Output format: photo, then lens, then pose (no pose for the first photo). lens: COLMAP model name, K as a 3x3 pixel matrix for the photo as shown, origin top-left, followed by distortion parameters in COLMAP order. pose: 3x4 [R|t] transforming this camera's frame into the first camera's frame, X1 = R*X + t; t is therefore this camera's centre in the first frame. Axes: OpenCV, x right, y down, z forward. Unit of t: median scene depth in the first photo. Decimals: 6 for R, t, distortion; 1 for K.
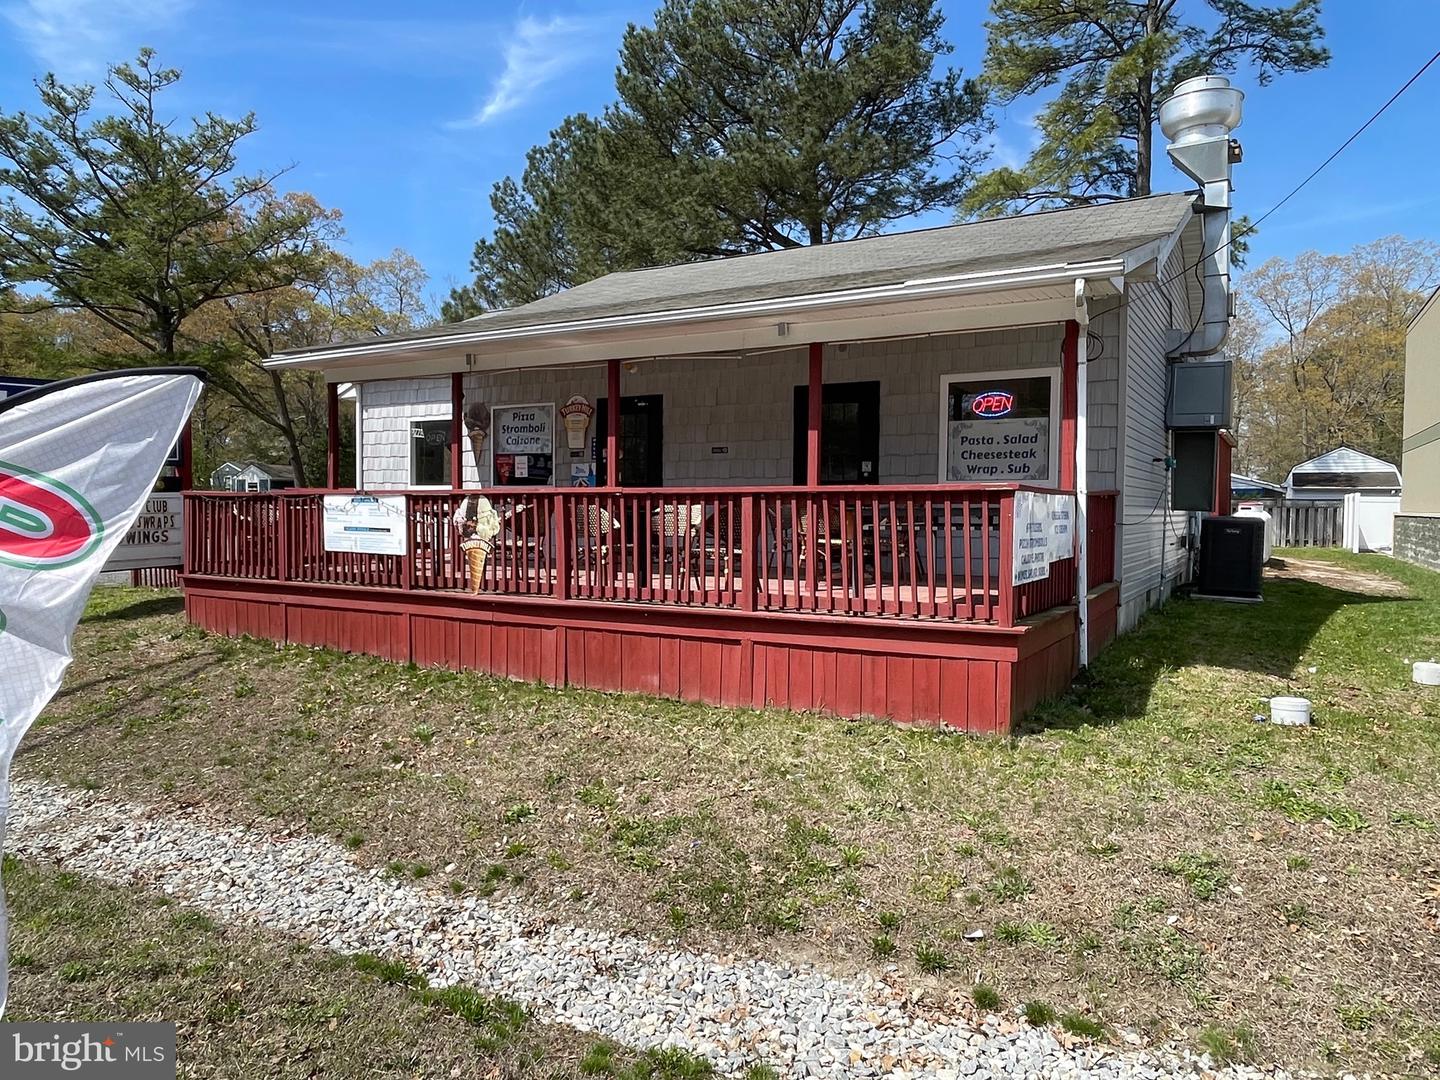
lens RADIAL K [[982.7, 0, 703.1], [0, 982.7, 541.3], [0, 0, 1]] dist [-0.002535, -0.006667]
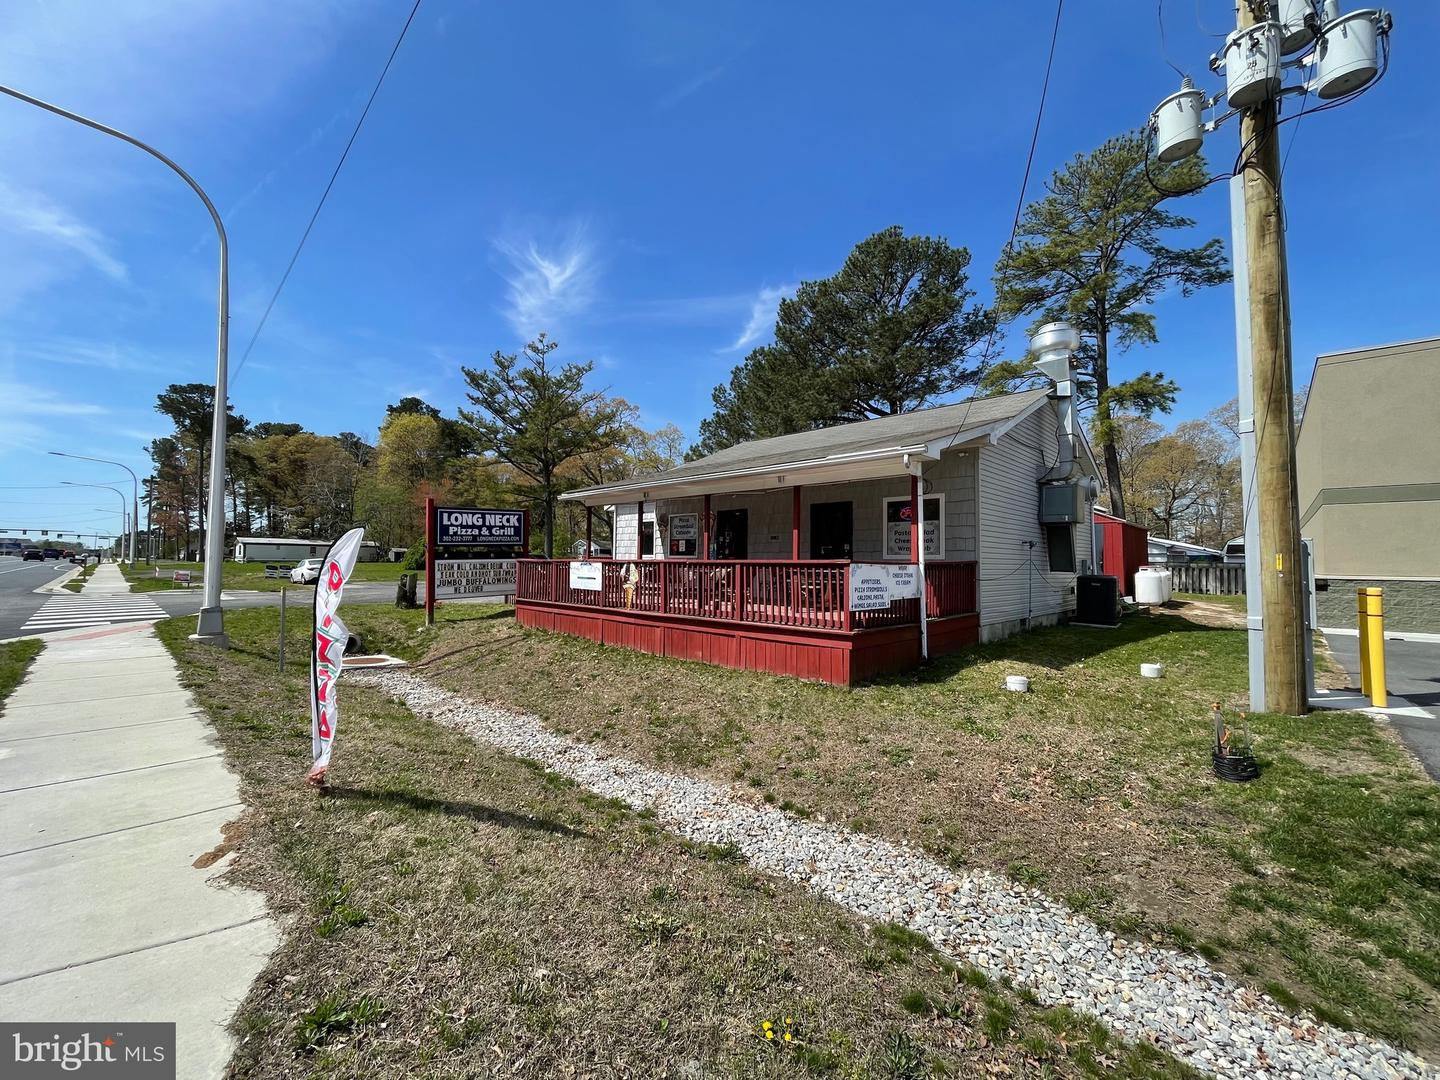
lens RADIAL K [[582.5, 0, 713.4], [0, 582.5, 538.1], [0, 0, 1]] dist [-0.002312, -0.000015]
pose [[0.971794, -0.004806, -0.235783, 0.171269], [-0.013910, 0.996883, -0.077652, -0.003607], [0.235421, 0.078742, 0.968698, -0.119906]]
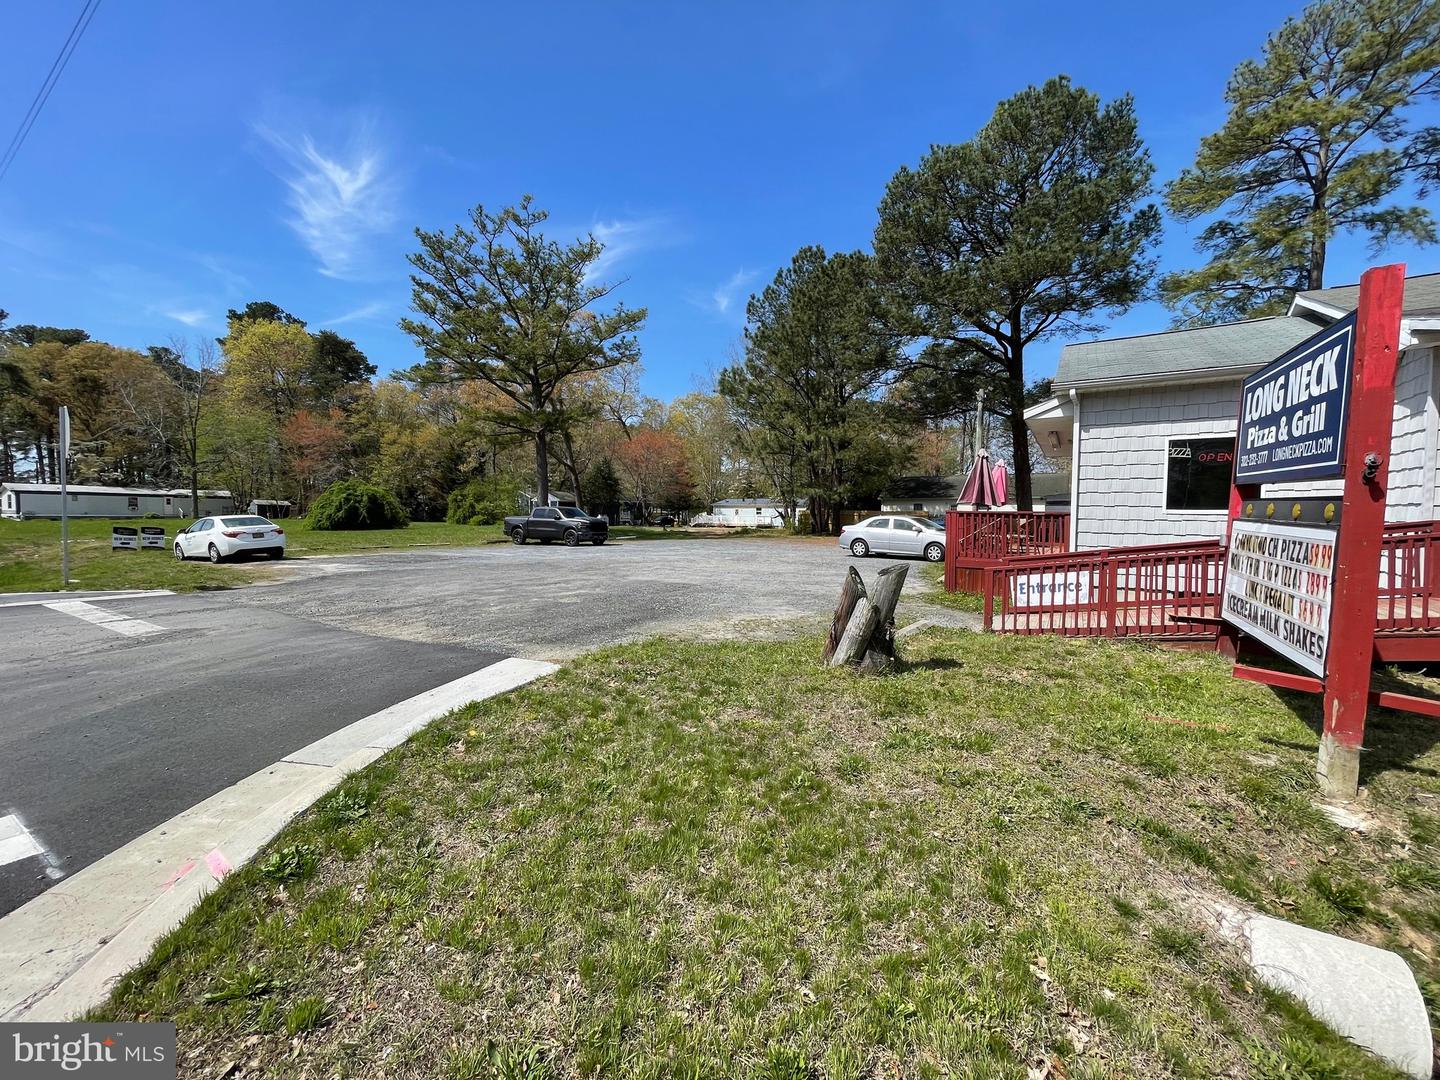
lens RADIAL K [[582.5, 0, 713.4], [0, 582.5, 538.1], [0, 0, 1]] dist [-0.002312, -0.000015]
pose [[0.999736, 0.003138, -0.022751, -1.014040], [-0.003134, 0.999995, 0.000175, -0.039102], [0.022752, -0.000104, 0.999741, 0.617808]]
